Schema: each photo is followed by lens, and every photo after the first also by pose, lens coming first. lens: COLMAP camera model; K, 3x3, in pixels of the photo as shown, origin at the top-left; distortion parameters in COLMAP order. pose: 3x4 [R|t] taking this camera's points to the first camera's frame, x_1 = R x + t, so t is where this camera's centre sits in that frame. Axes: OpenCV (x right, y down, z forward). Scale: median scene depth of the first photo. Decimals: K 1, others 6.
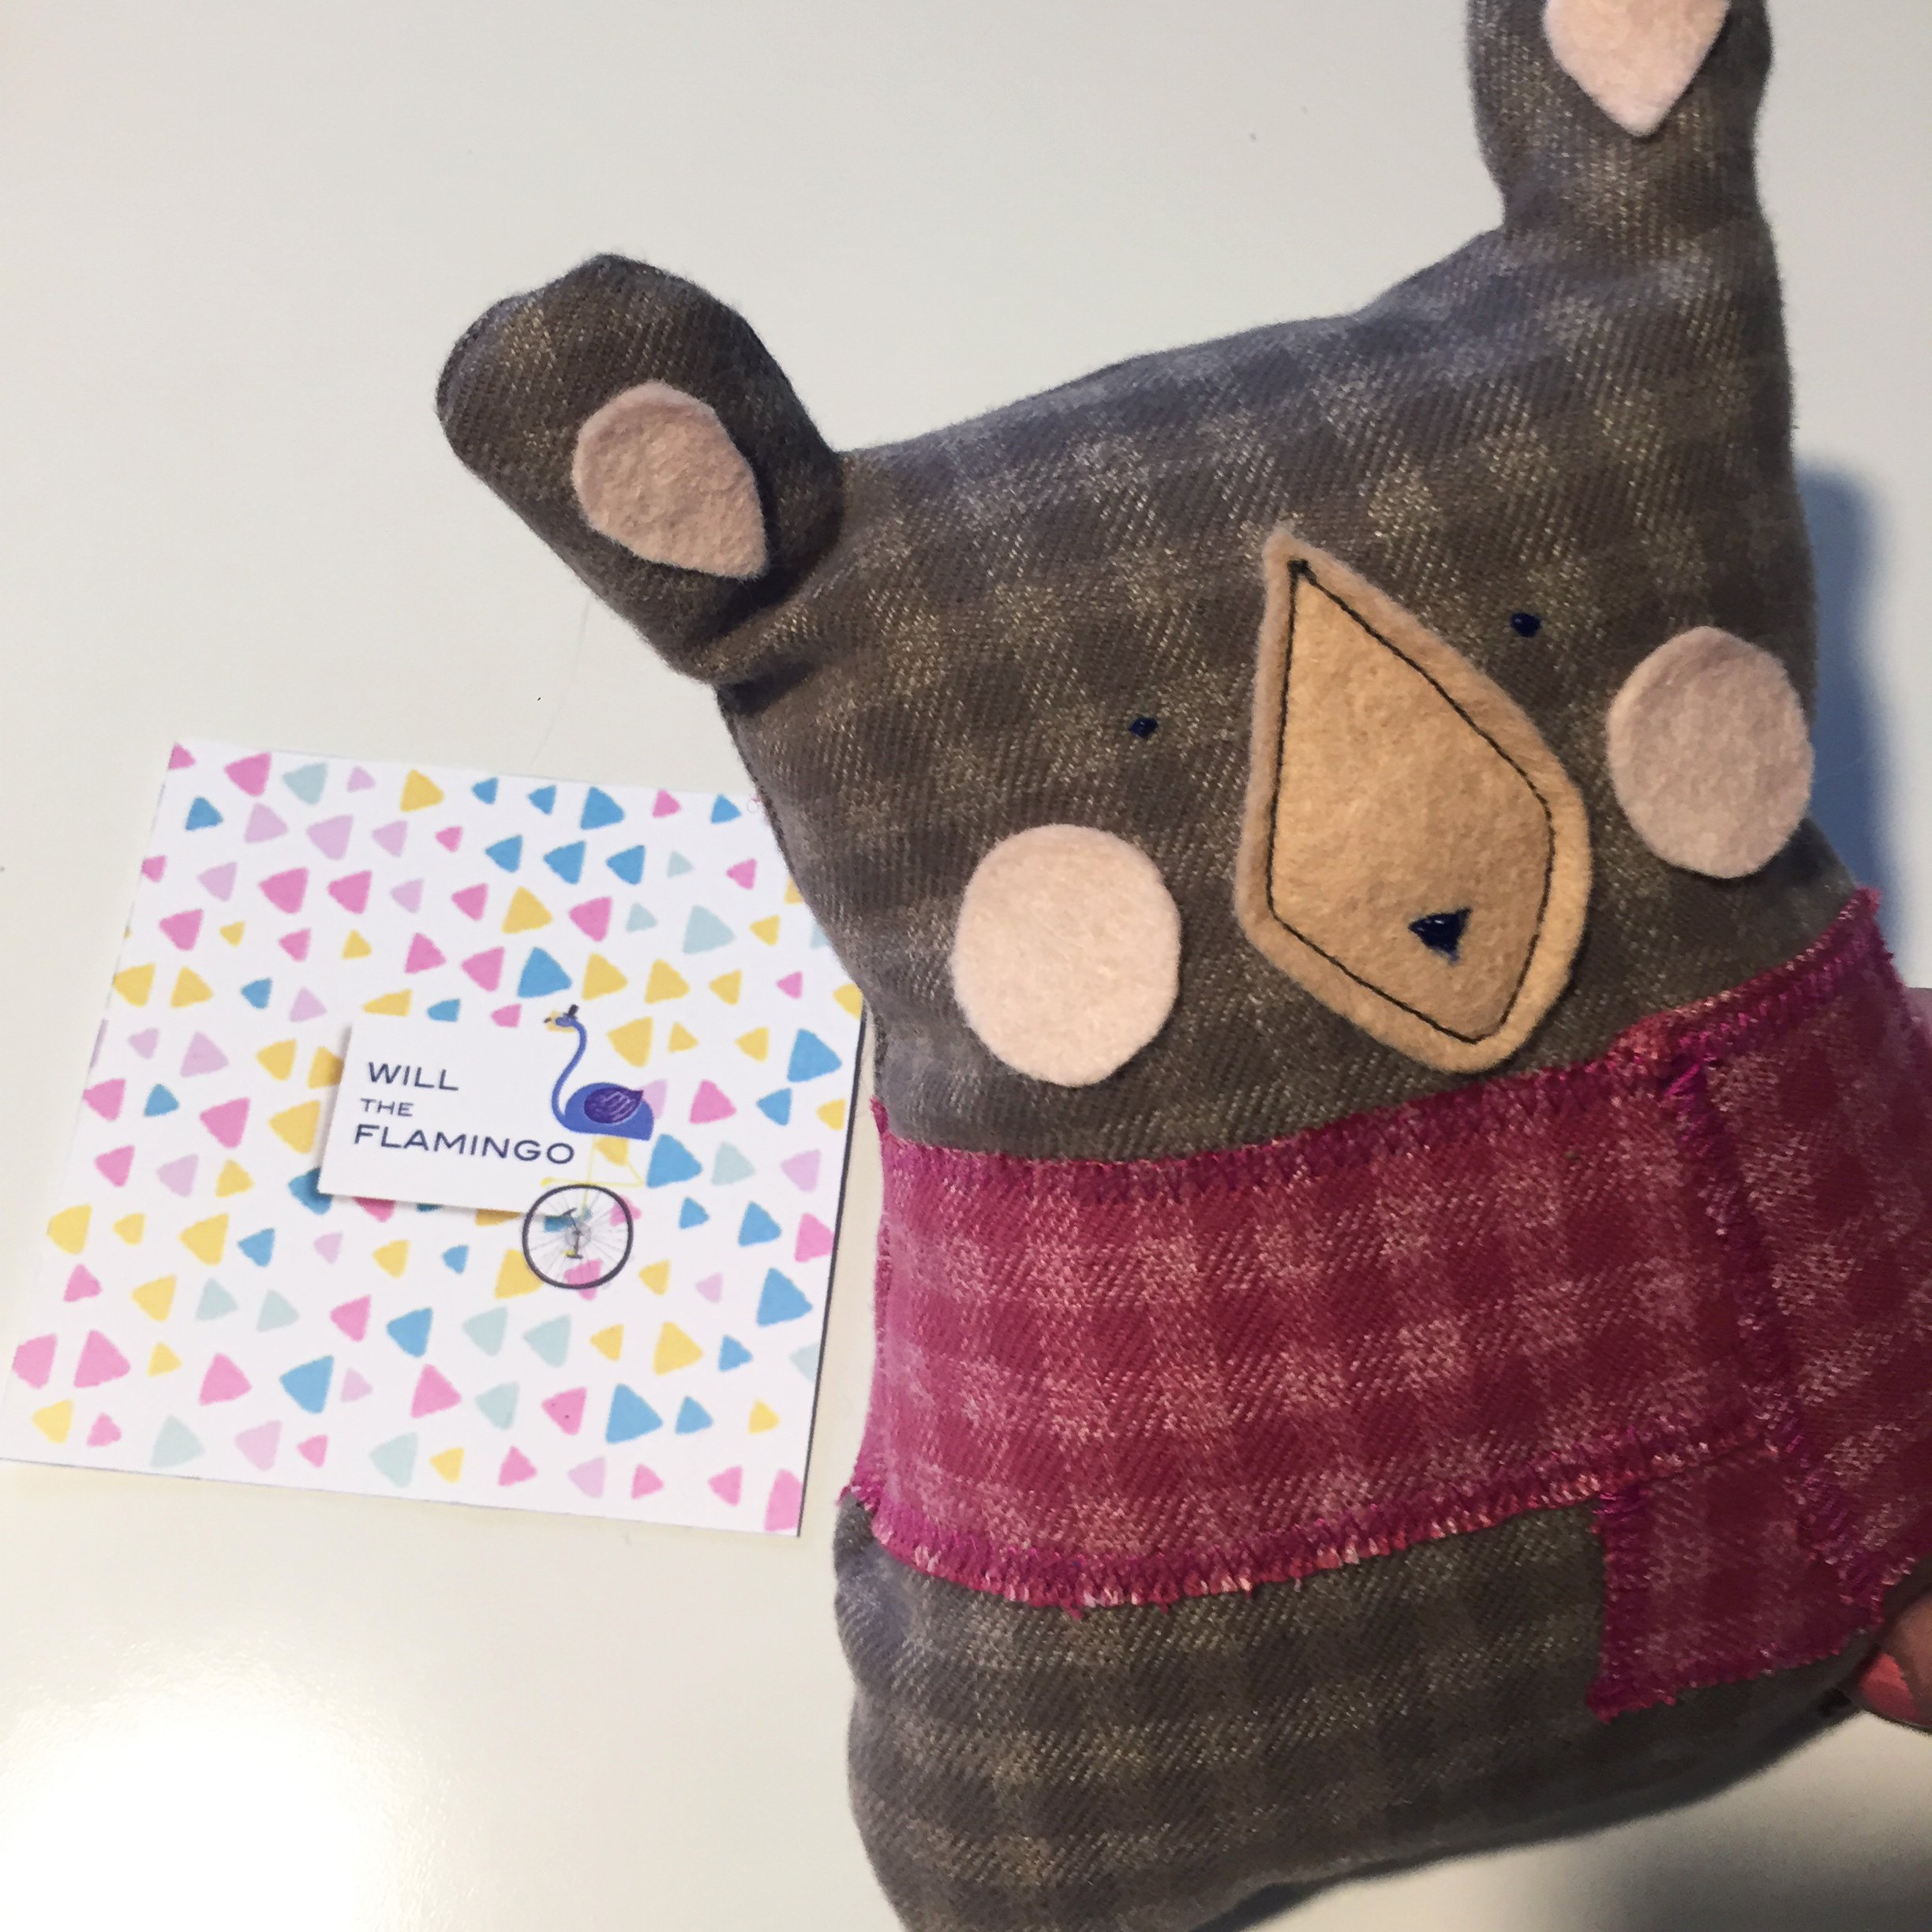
lens RADIAL K [[2145.3, 0, 969.4], [0, 2145.3, 930.6], [0, 0, 1]] dist [0.007818, -0.012741]
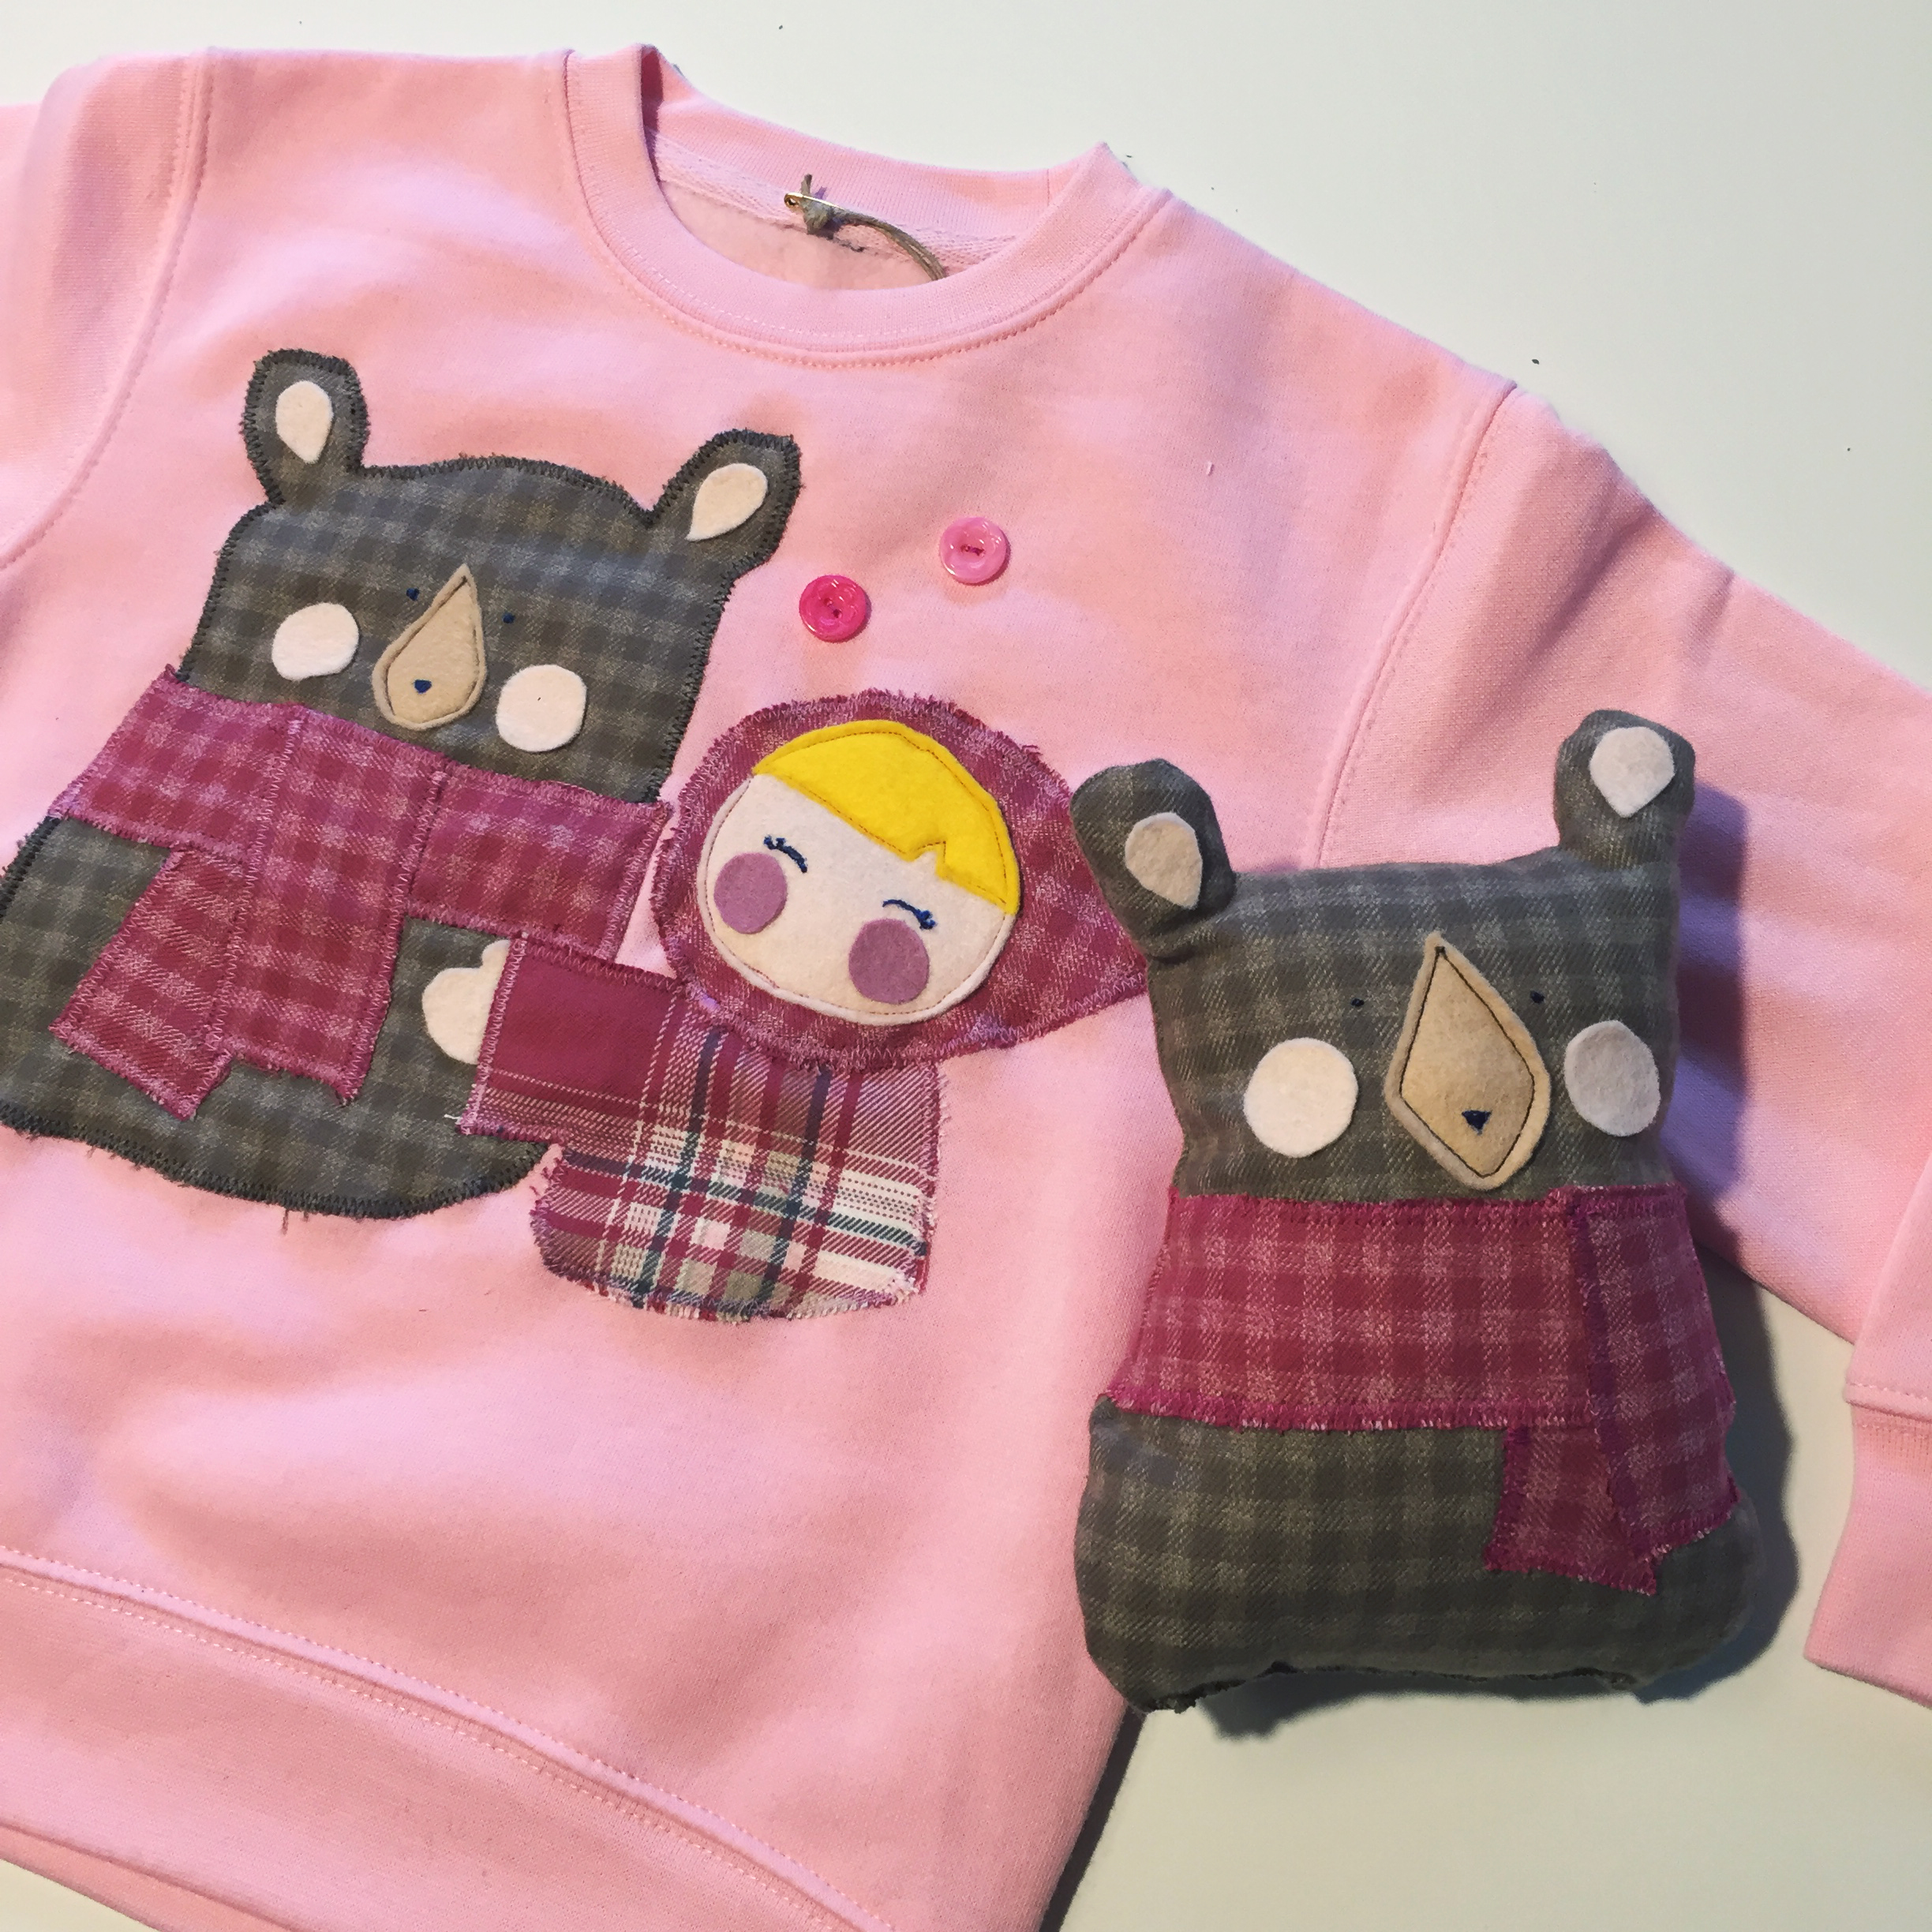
lens RADIAL K [[2145.3, 0, 969.4], [0, 2145.3, 930.6], [0, 0, 1]] dist [0.007818, -0.012741]
pose [[0.970199, 0.230784, -0.073847, -0.157181], [-0.242252, 0.917051, -0.316751, 0.618911], [-0.005380, 0.325201, 0.945629, -1.083223]]
